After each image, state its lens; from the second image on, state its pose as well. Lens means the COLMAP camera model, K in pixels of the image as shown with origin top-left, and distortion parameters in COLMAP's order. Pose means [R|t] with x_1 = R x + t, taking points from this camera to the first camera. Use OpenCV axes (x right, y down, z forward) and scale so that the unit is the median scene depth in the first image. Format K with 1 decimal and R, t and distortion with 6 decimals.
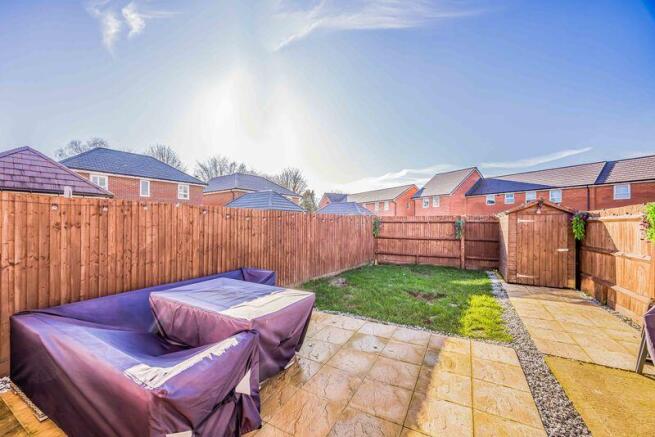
lens RADIAL K [[255.2, 0, 329.4], [0, 255.2, 221.1], [0, 0, 1]] dist [-0.004136, -0.000159]
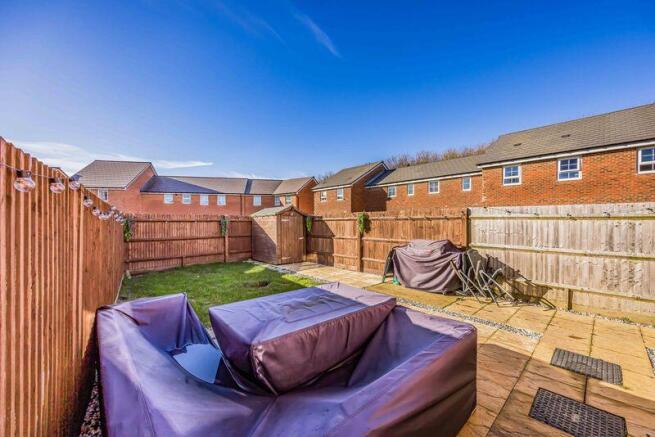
lens RADIAL K [[255.2, 0, 328.8], [0, 255.2, 219.3], [0, 0, 1]] dist [-0.004136, -0.000159]
pose [[0.331805, 0.004180, 0.943339, -0.371663], [-0.004017, 0.999987, -0.003018, -0.001580], [-0.943339, -0.002788, 0.331818, 0.198160]]
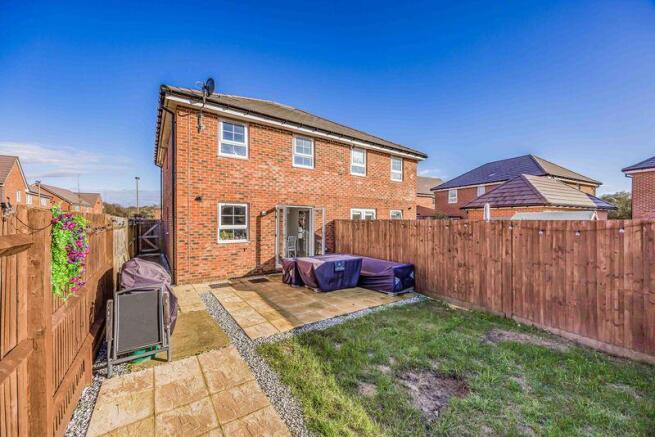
lens RADIAL K [[255.2, 0, 327.7], [0, 255.2, 220.3], [0, 0, 1]] dist [-0.004136, -0.000159]
pose [[-0.449645, -0.001022, -0.893207, 0.501003], [0.003688, 0.999989, -0.003001, -0.020695], [0.893200, -0.004644, -0.449636, 0.569374]]
